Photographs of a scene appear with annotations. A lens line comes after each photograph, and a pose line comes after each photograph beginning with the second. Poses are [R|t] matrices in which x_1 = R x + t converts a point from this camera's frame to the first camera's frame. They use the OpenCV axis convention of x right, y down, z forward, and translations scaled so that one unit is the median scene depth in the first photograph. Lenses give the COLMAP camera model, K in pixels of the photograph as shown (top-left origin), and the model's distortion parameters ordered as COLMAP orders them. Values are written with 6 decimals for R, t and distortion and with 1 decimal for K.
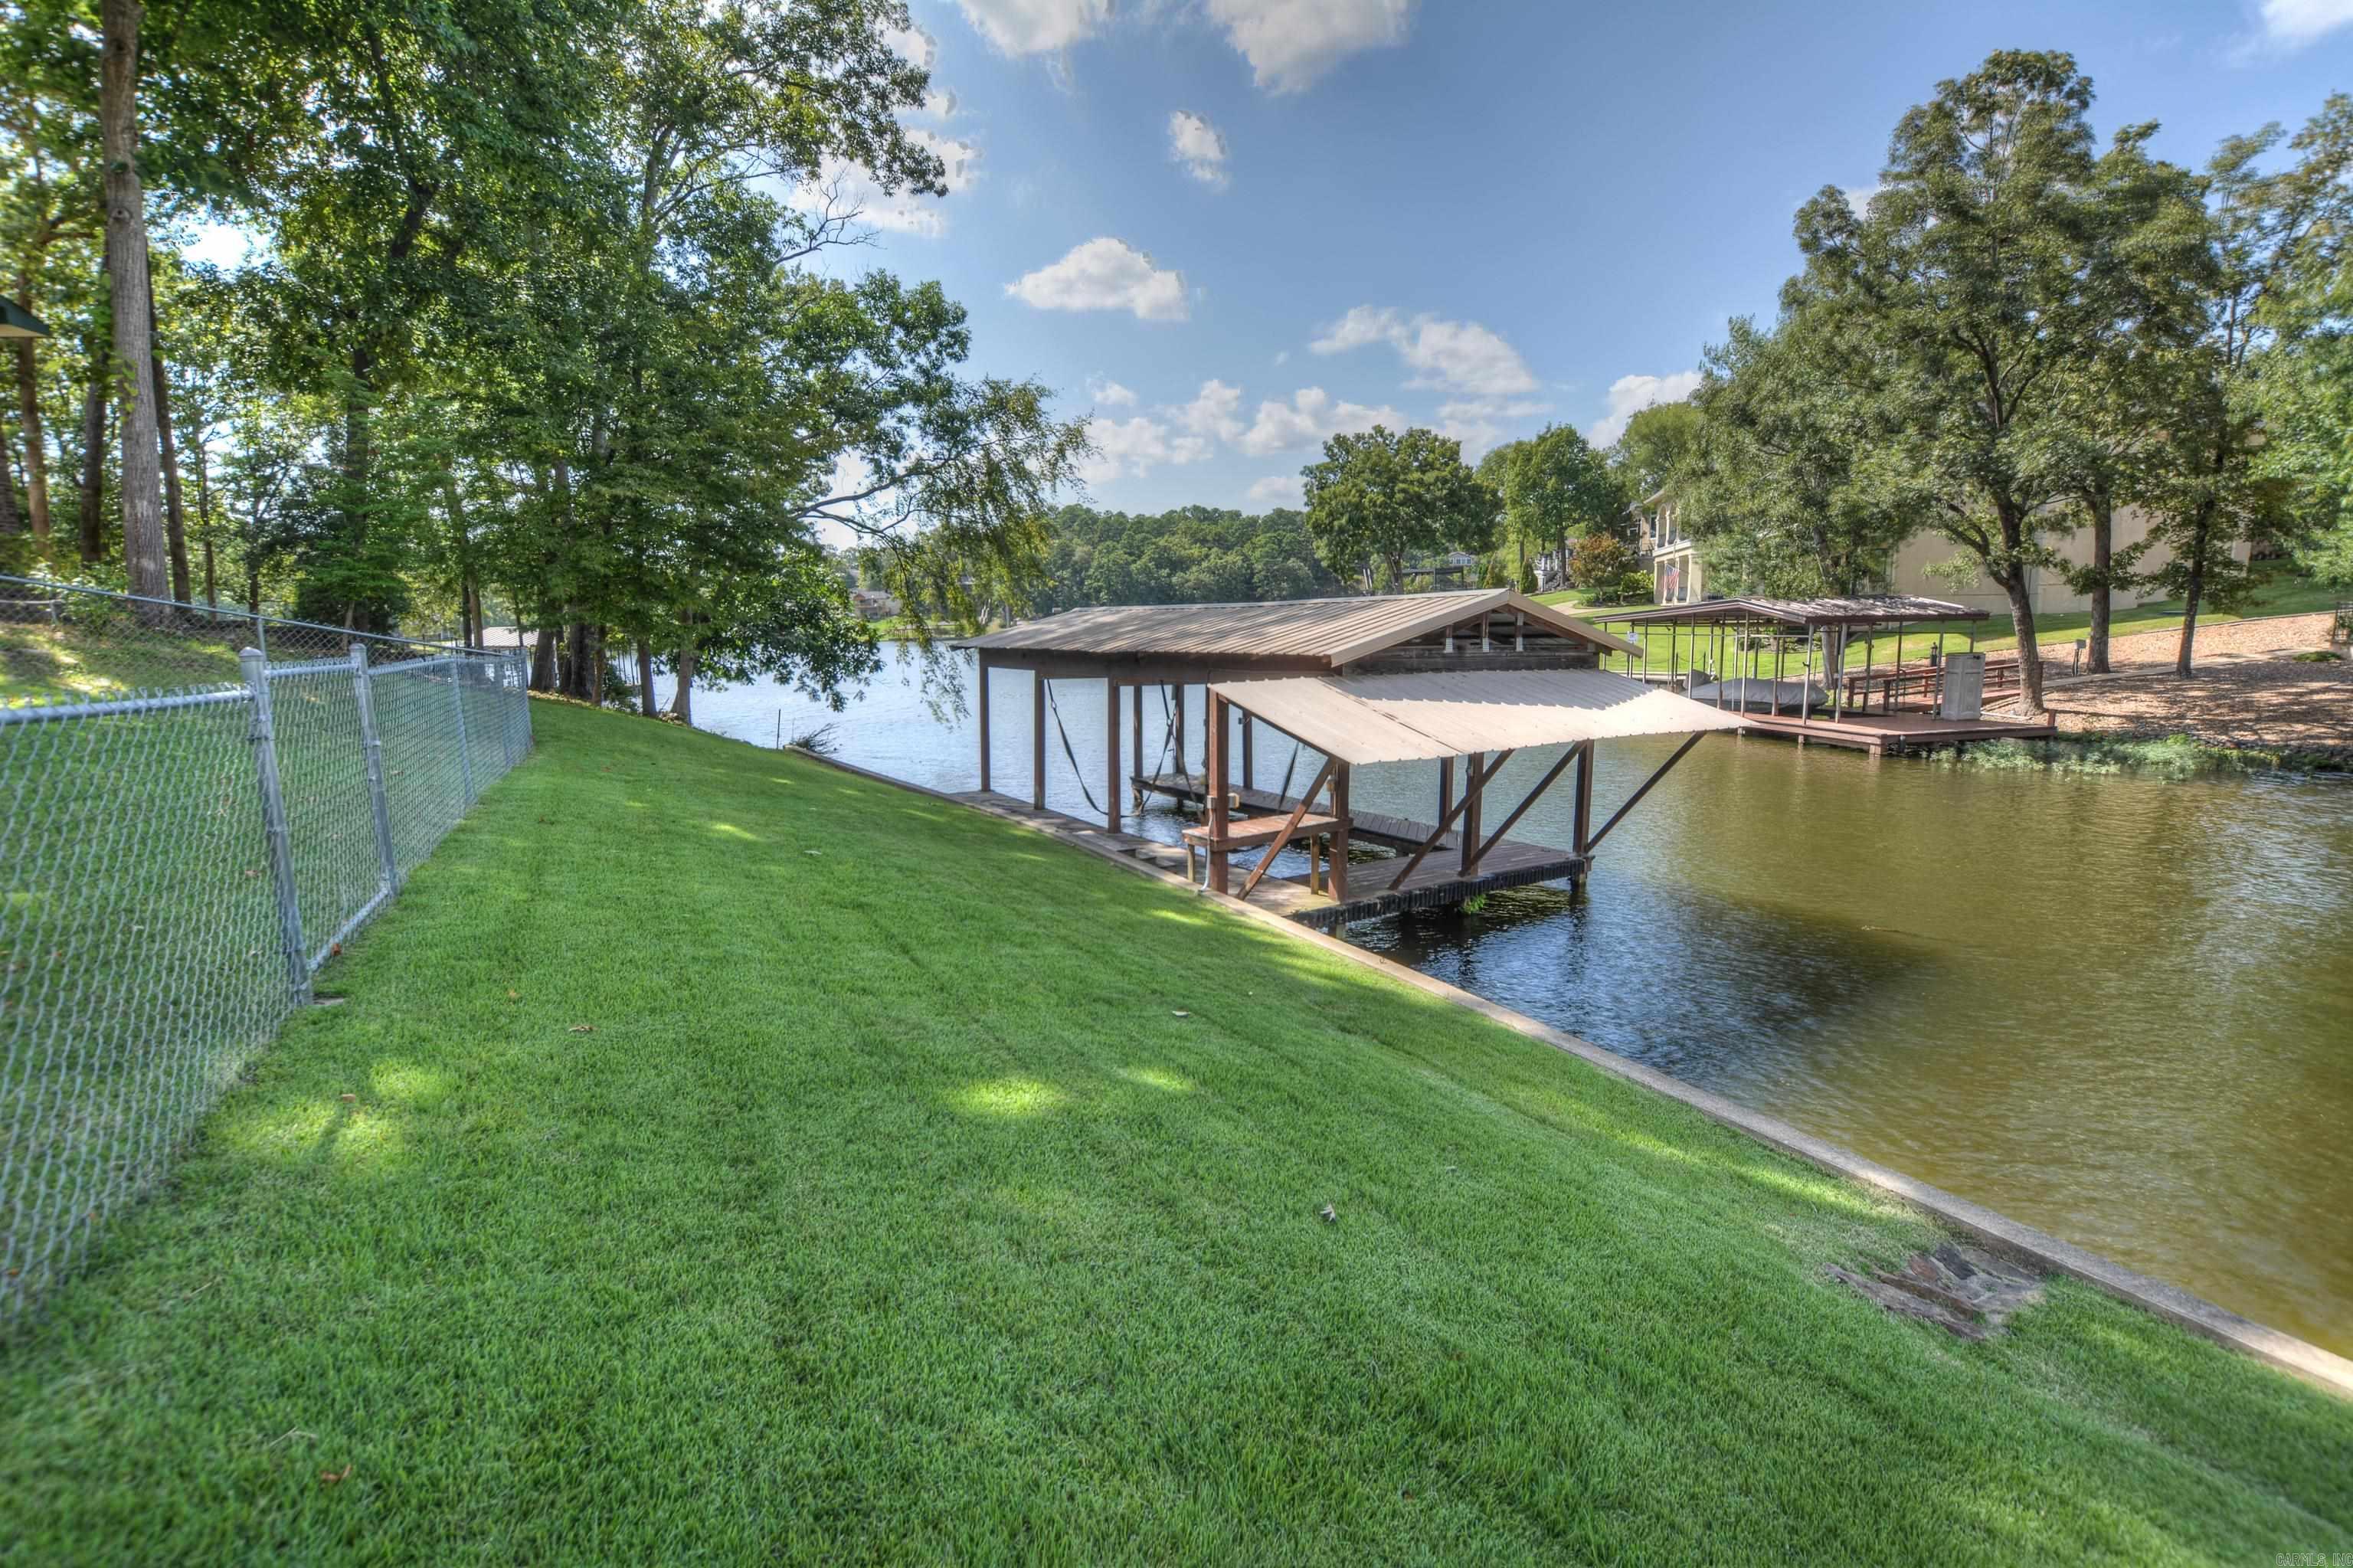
lens RADIAL K [[1030.9, 0, 1166.5], [0, 1030.9, 788.8], [0, 0, 1]] dist [-0.035058, 0.004898]
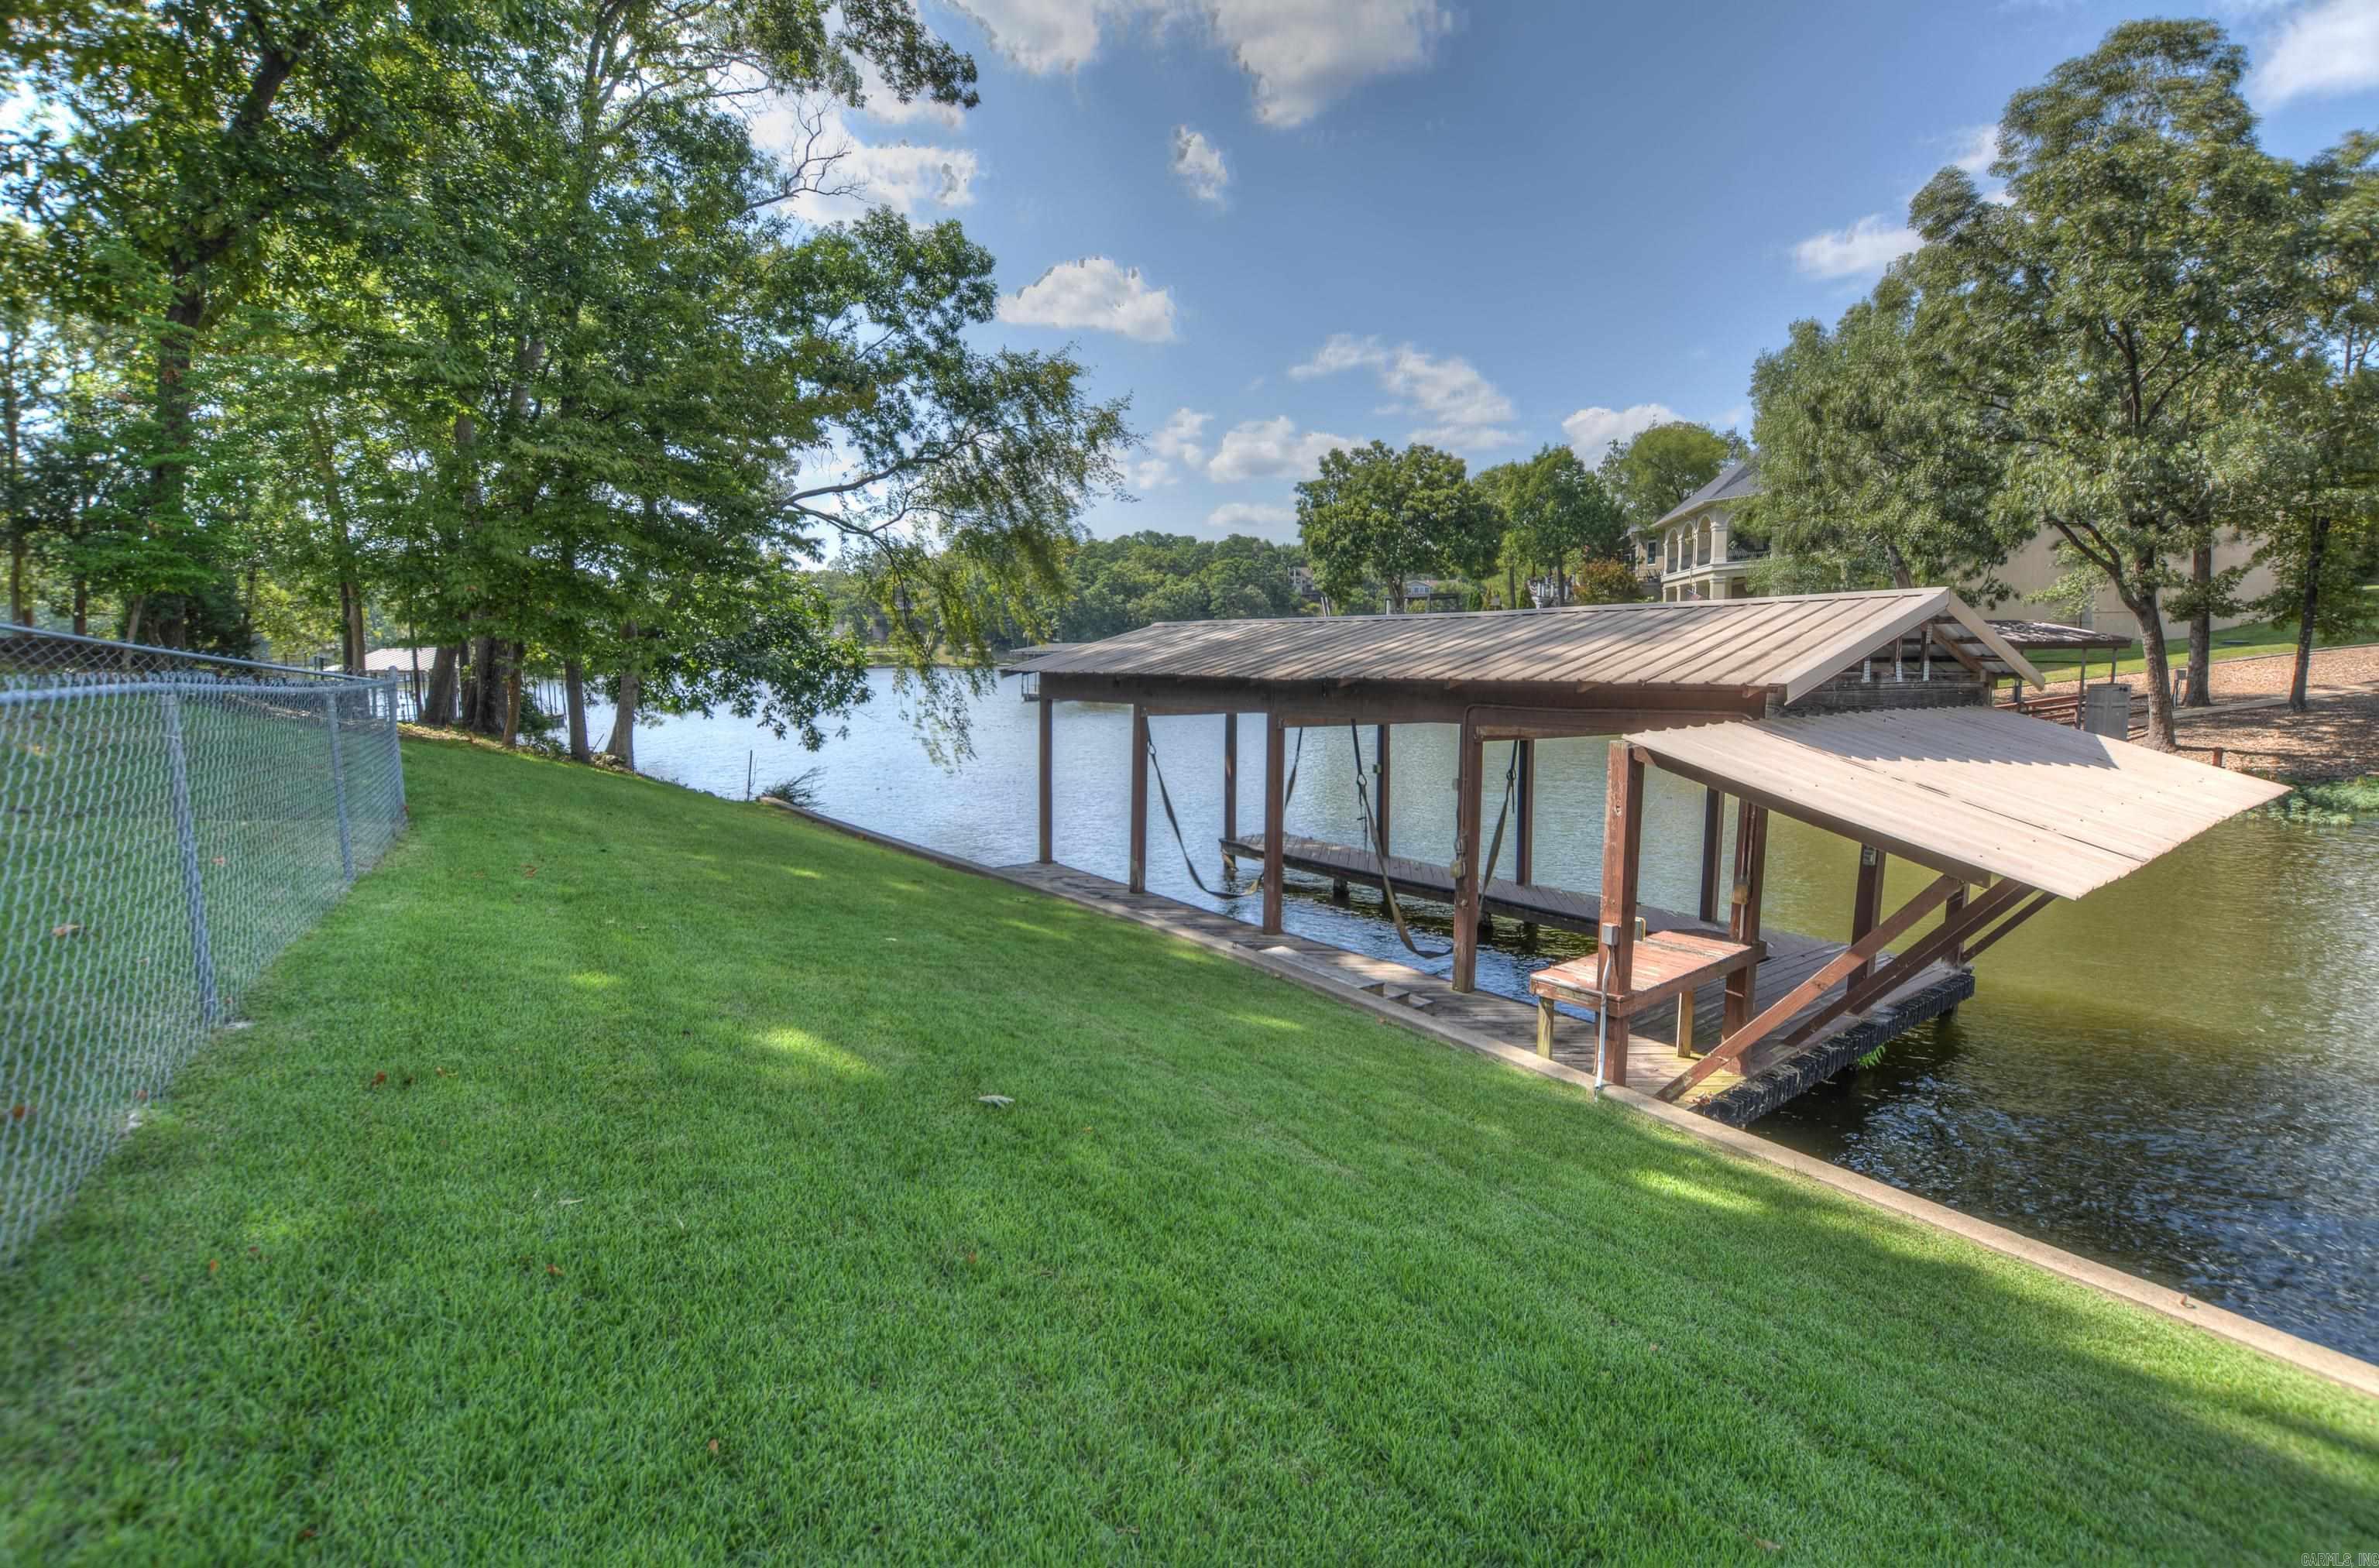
lens RADIAL K [[1055.9, 0, 1189.5], [0, 1055.9, 784.0], [0, 0, 1]] dist [-0.041445, 0.009177]
pose [[0.997339, -0.003302, 0.072823, -0.084888], [0.005815, 0.999394, -0.034328, -0.019001], [-0.072665, 0.034661, 0.996754, 0.148709]]
